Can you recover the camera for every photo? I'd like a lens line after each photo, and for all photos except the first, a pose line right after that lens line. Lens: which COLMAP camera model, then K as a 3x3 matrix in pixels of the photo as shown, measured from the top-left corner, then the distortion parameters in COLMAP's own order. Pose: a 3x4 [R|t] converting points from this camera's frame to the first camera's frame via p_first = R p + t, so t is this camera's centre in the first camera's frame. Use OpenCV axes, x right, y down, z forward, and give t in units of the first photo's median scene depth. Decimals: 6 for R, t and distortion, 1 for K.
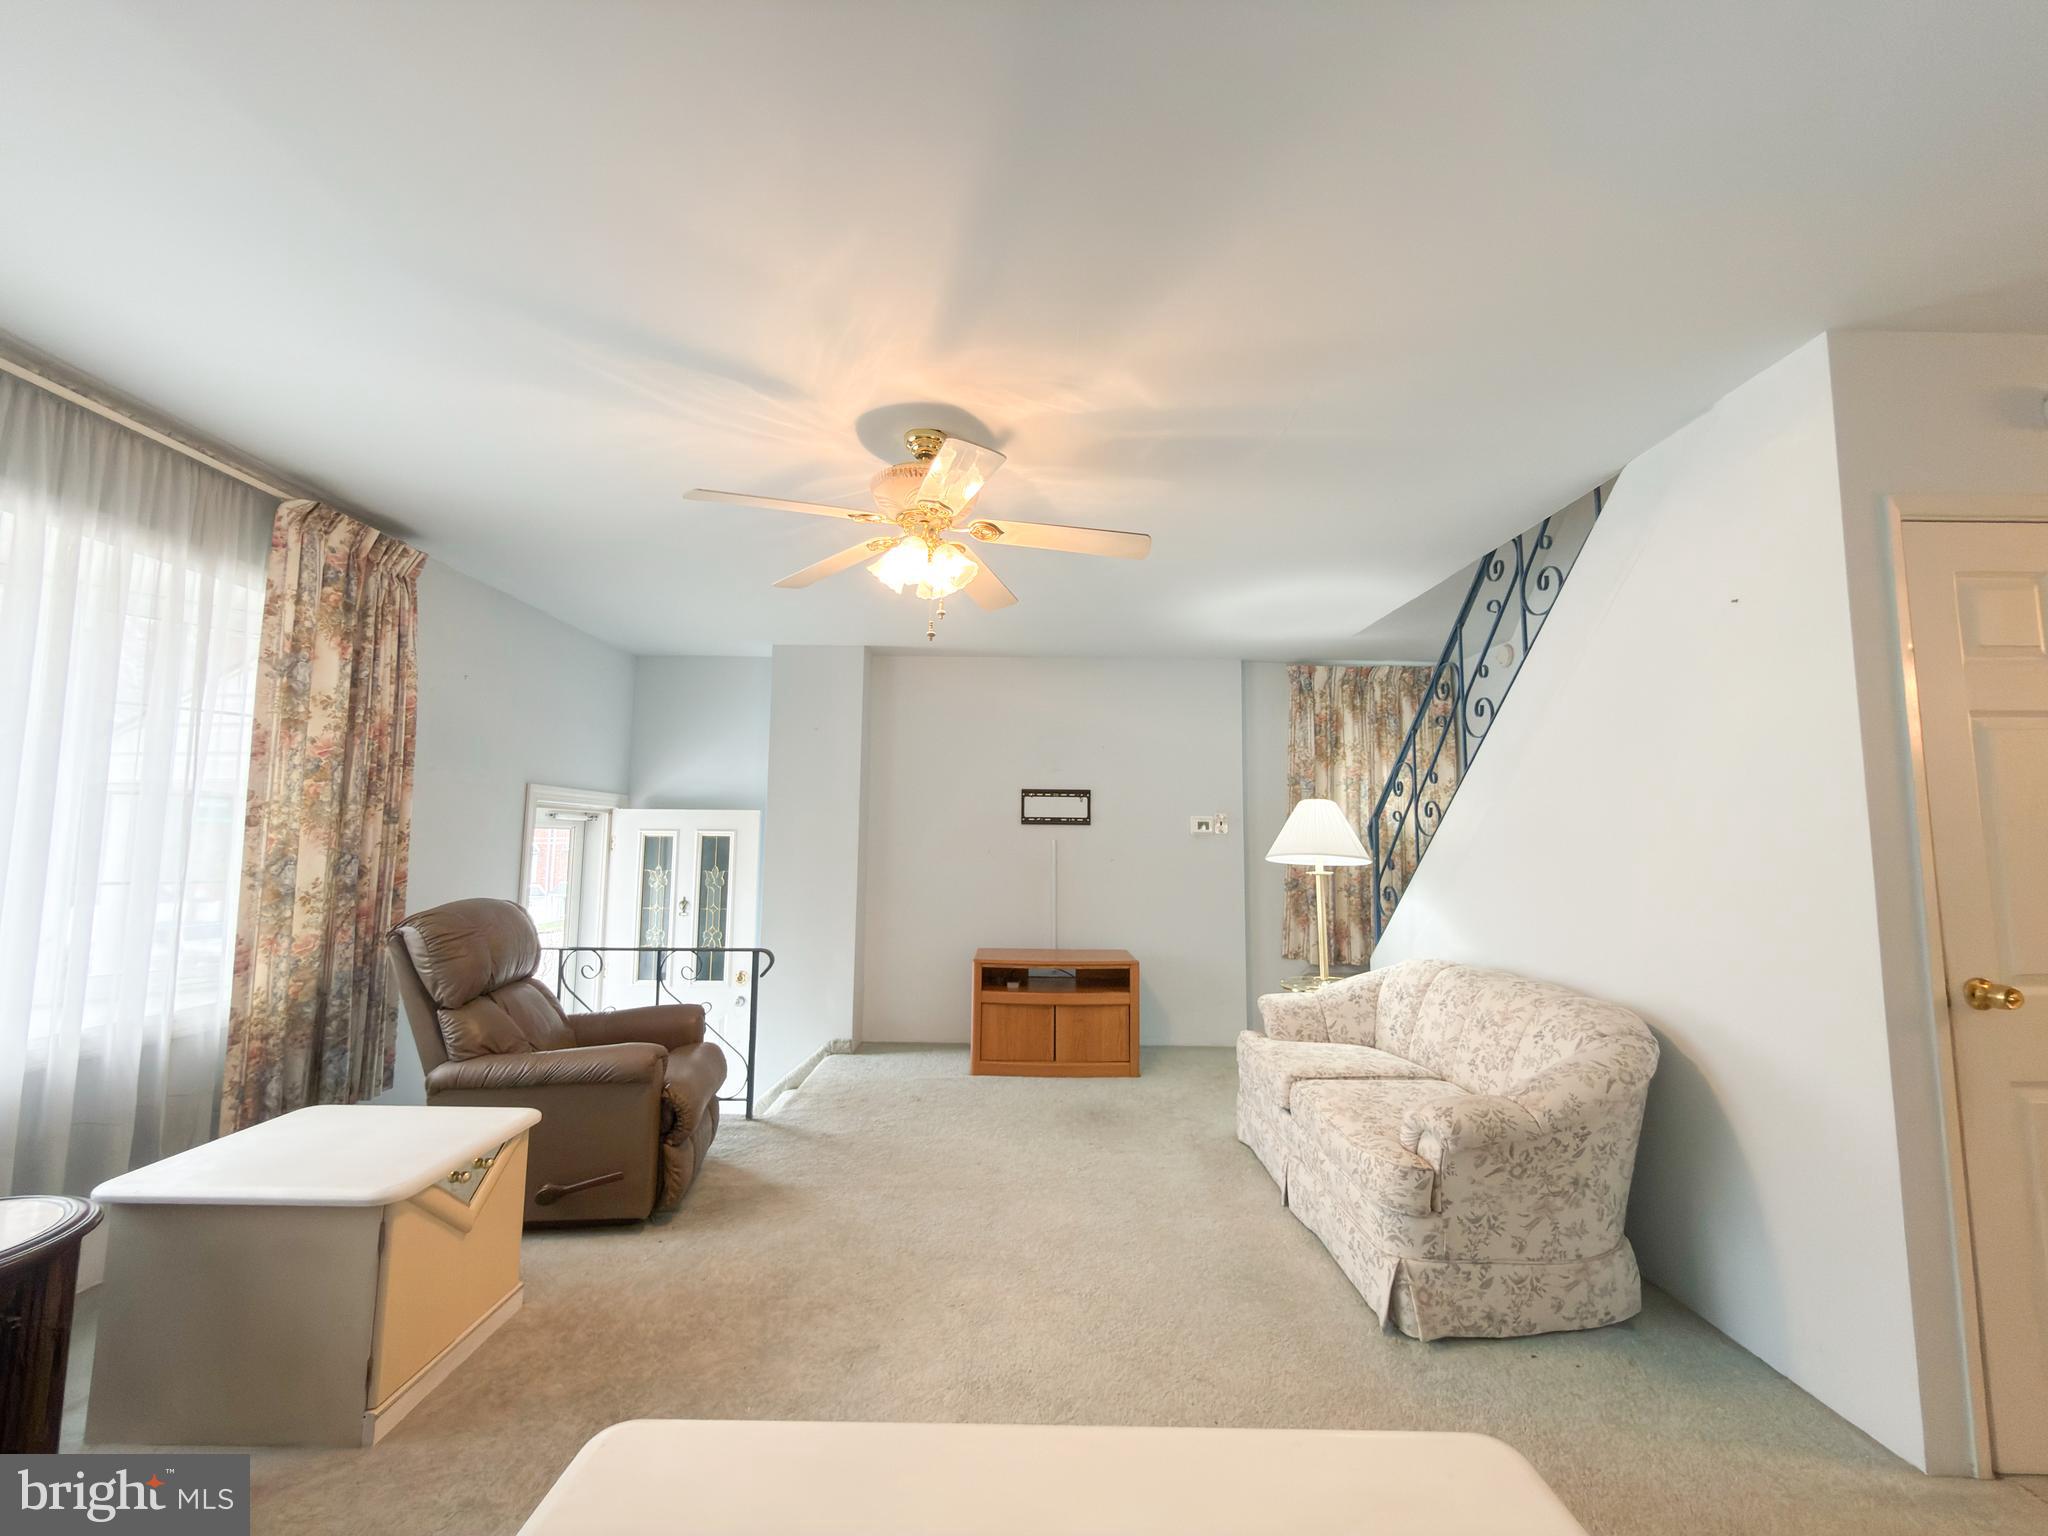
lens RADIAL K [[819.9, 0, 1020.3], [0, 819.9, 766.6], [0, 0, 1]] dist [-0.001233, -0.000207]
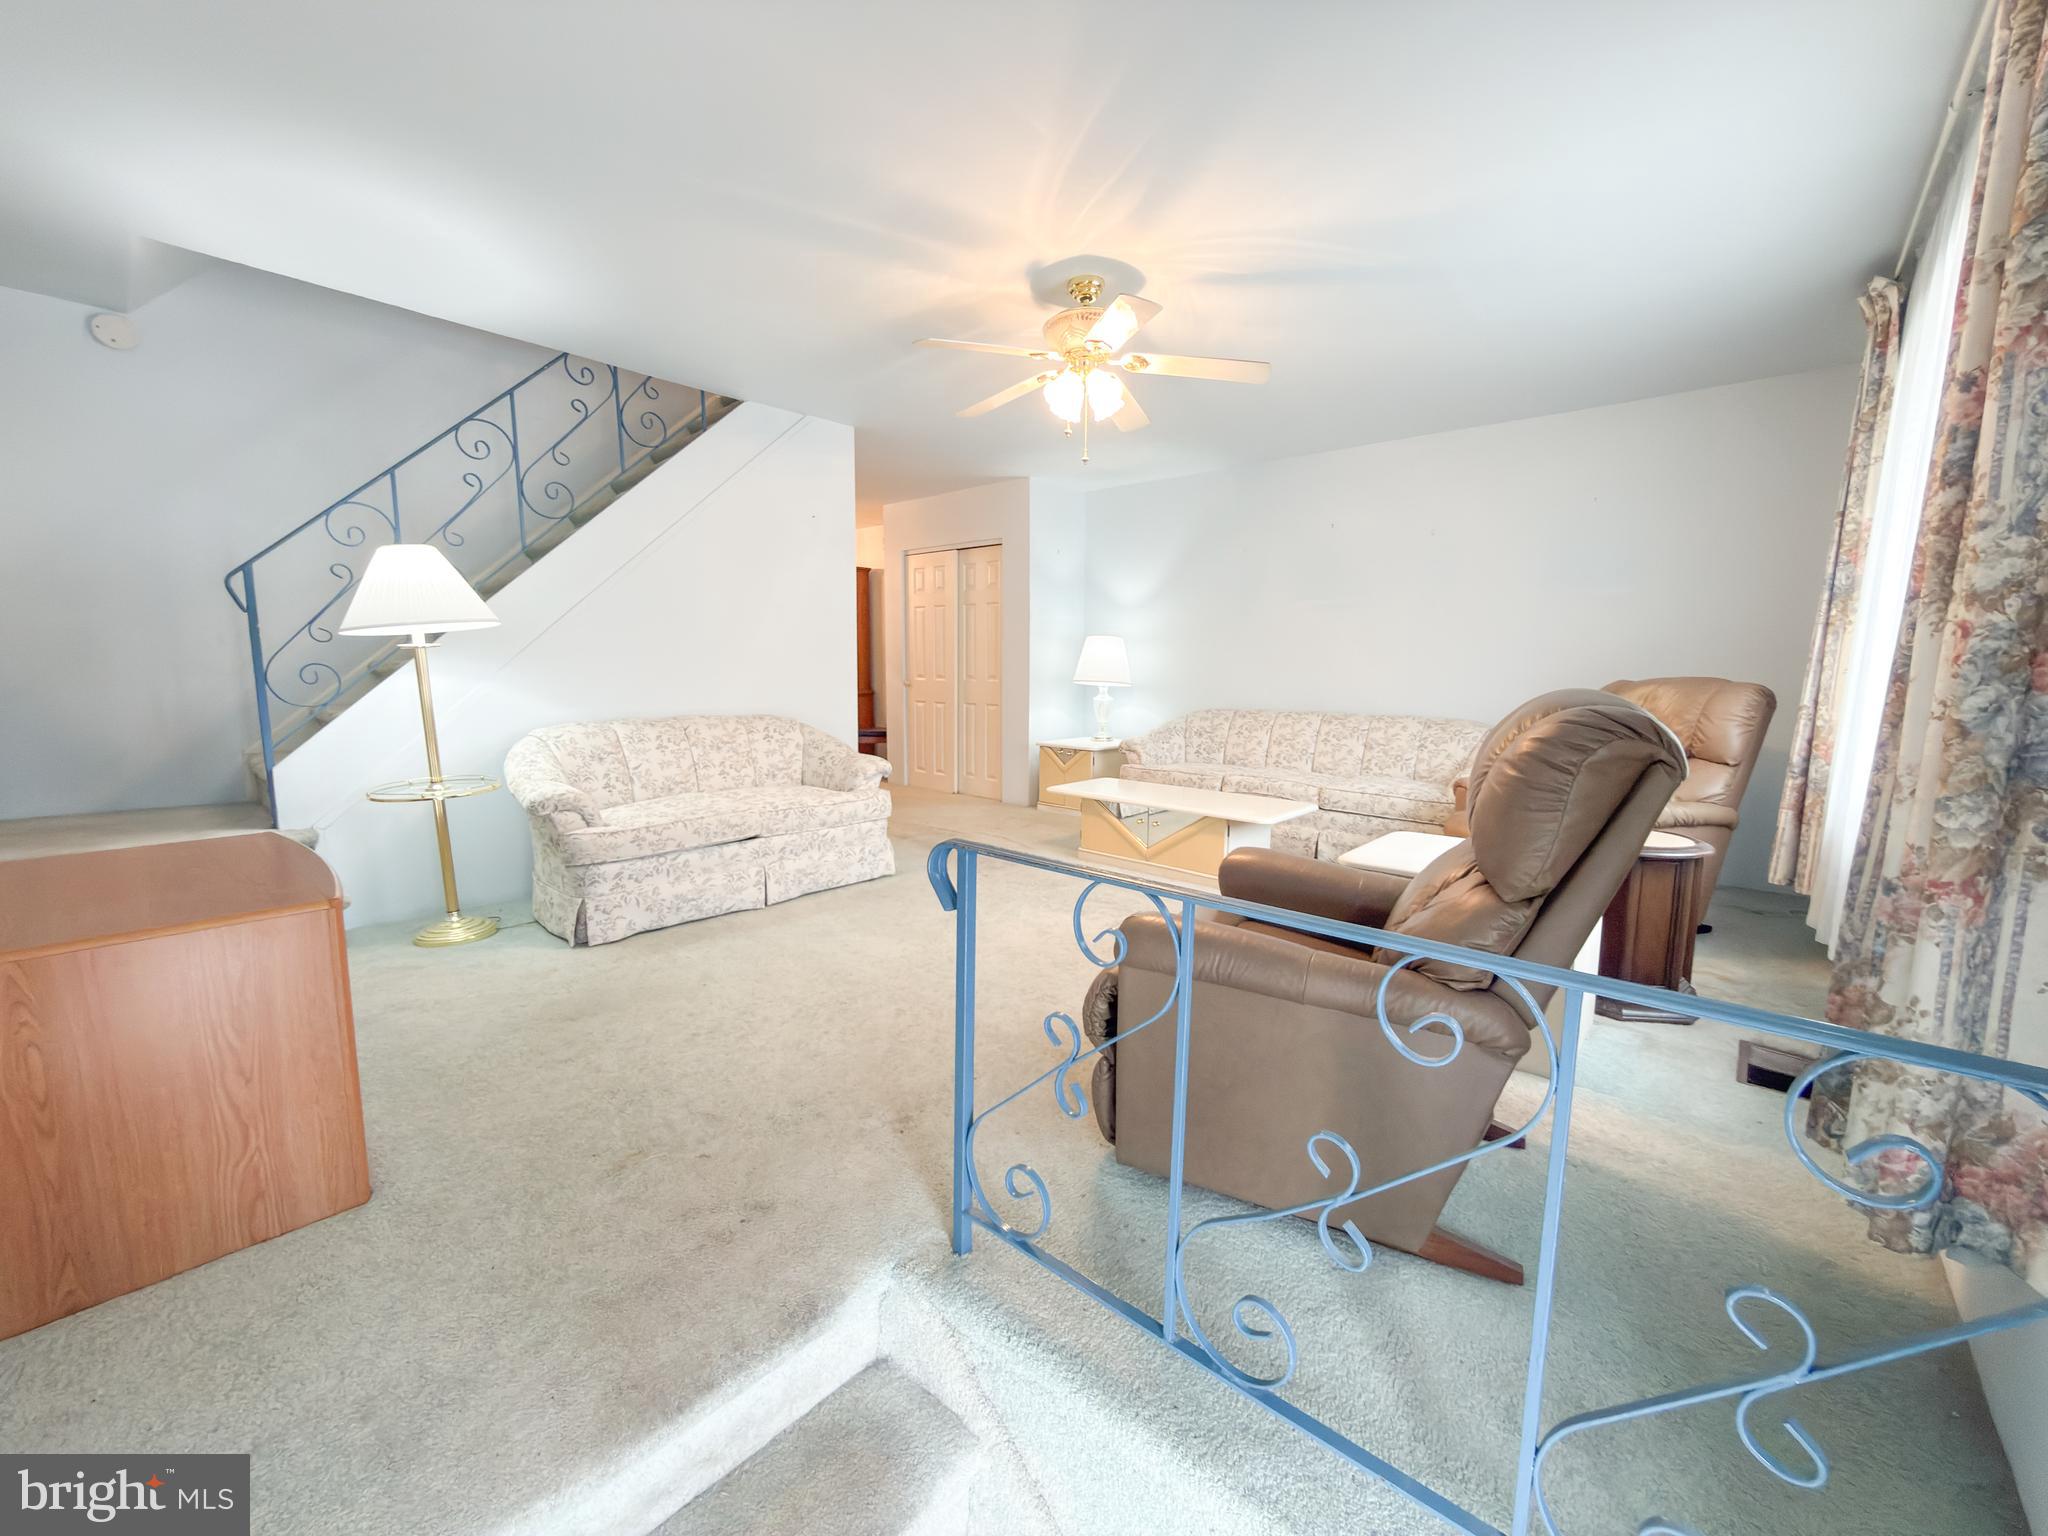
lens RADIAL K [[810.0, 0, 1019.7], [0, 810.0, 771.0], [0, 0, 1]] dist [0.002490, 0.000400]
pose [[-0.752132, -0.102845, 0.650938, -0.711694], [-0.081048, 0.994685, 0.063507, 0.197648], [-0.654010, -0.004992, -0.756470, 1.556120]]
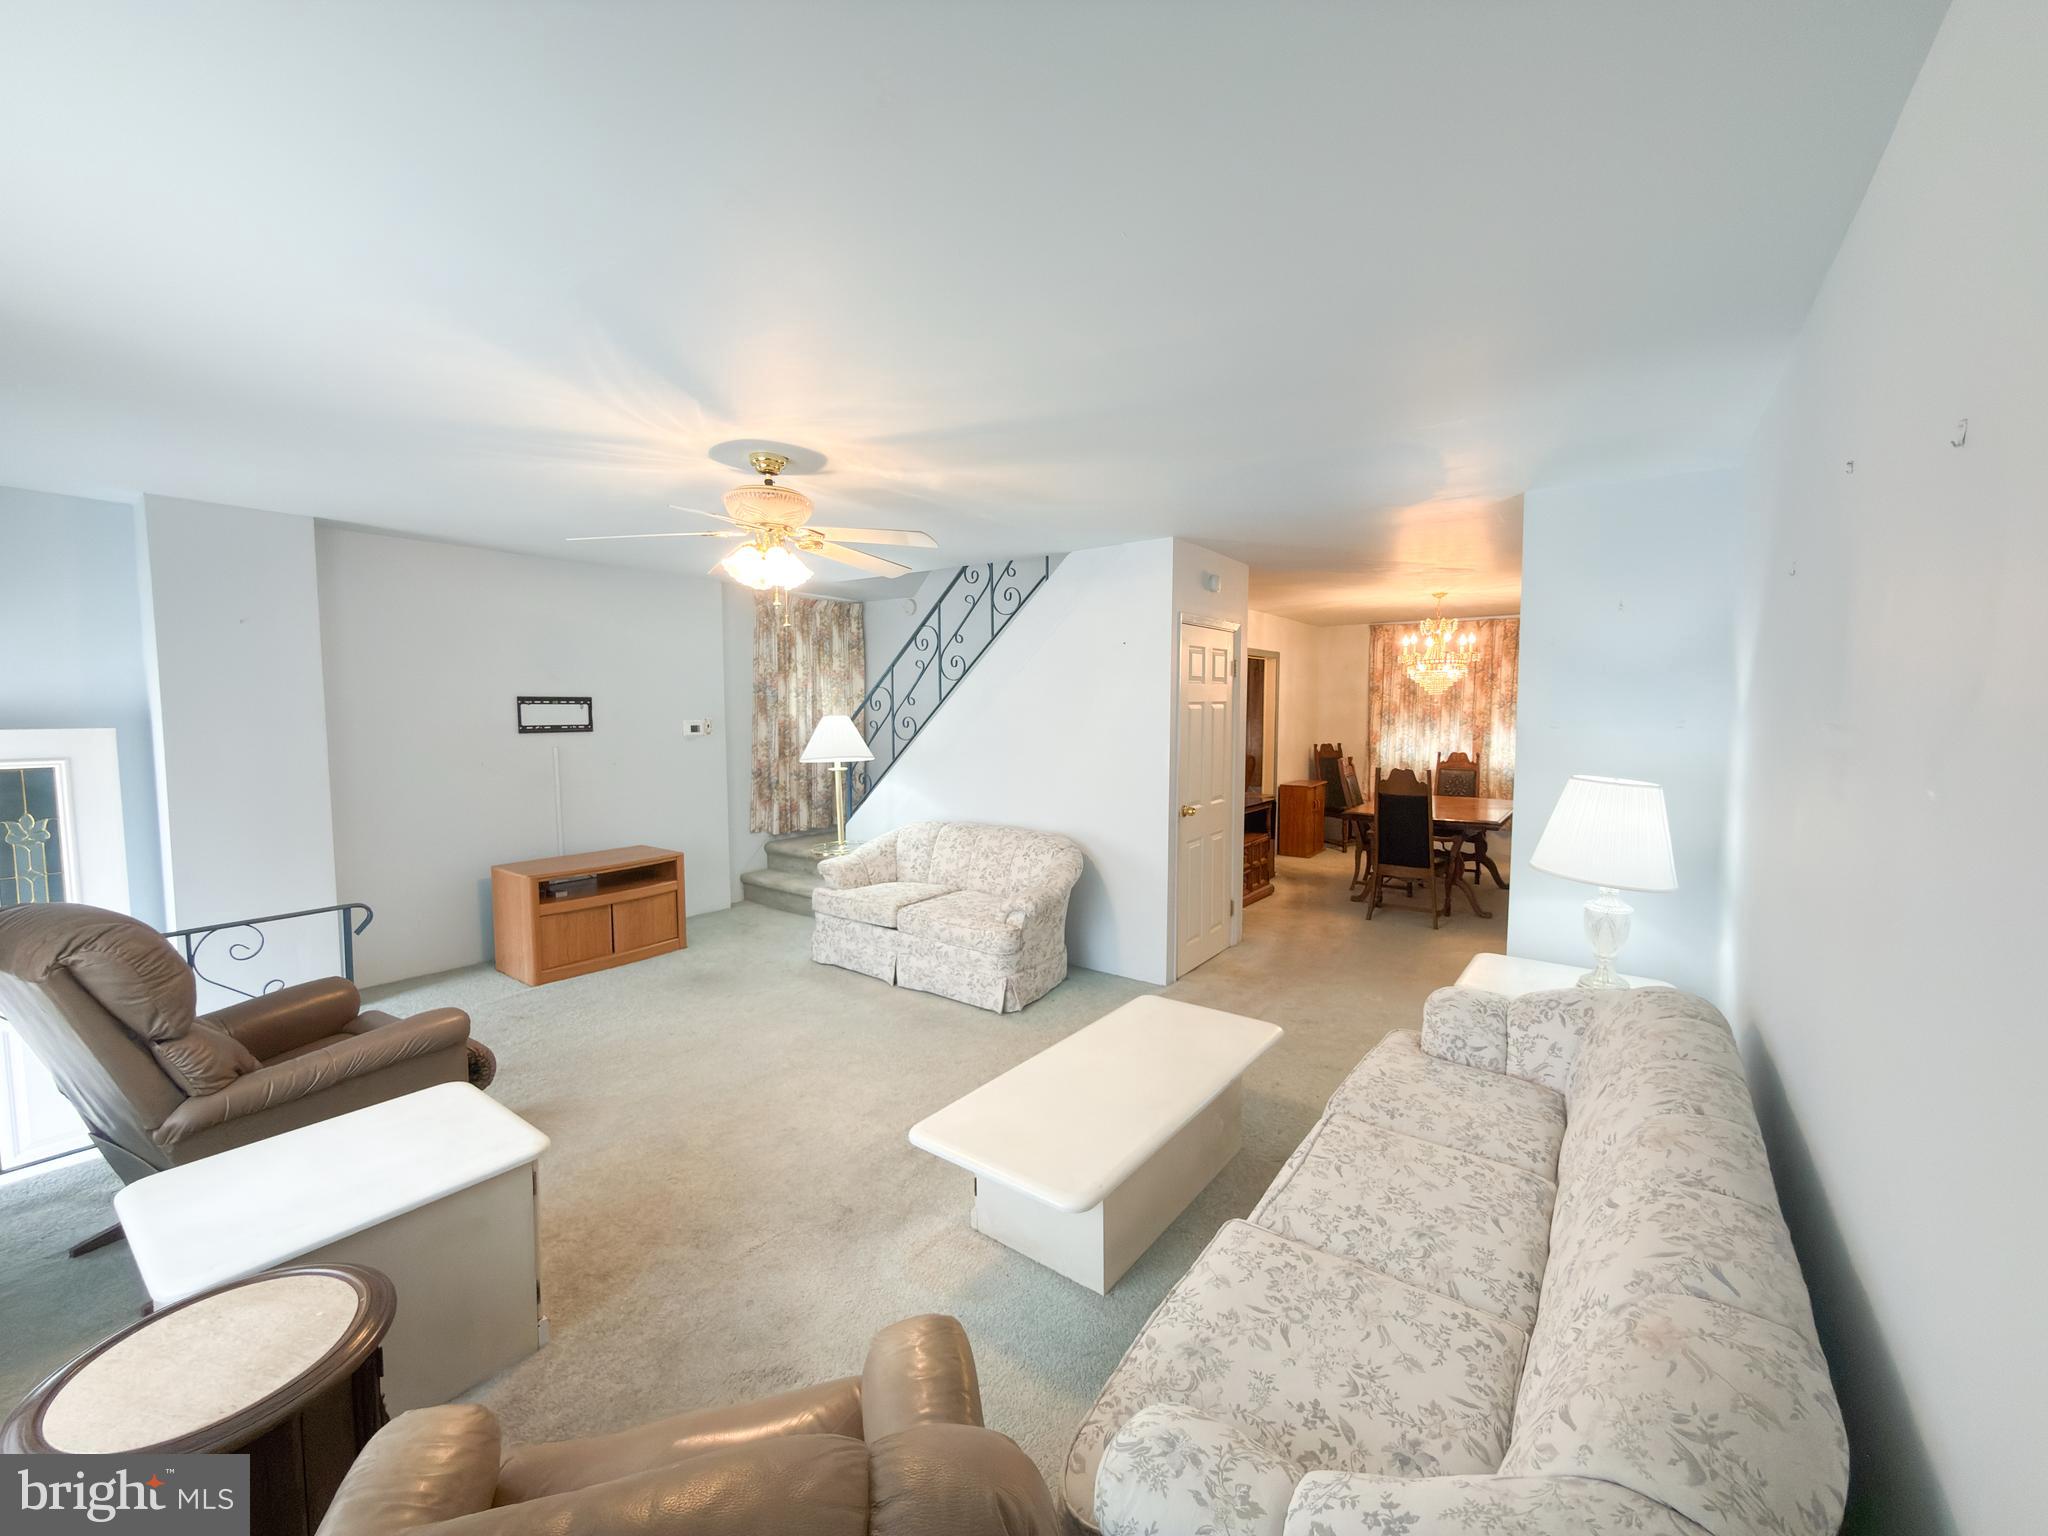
lens RADIAL K [[825.5, 0, 1024.0], [0, 825.5, 768.0], [0, 0, 1]] dist [0.001892, 0.000267]
pose [[0.594416, -0.071890, 0.800938, -0.719649], [-0.070153, 0.987563, 0.140705, -0.113425], [-0.801092, -0.139826, 0.581980, -0.067590]]
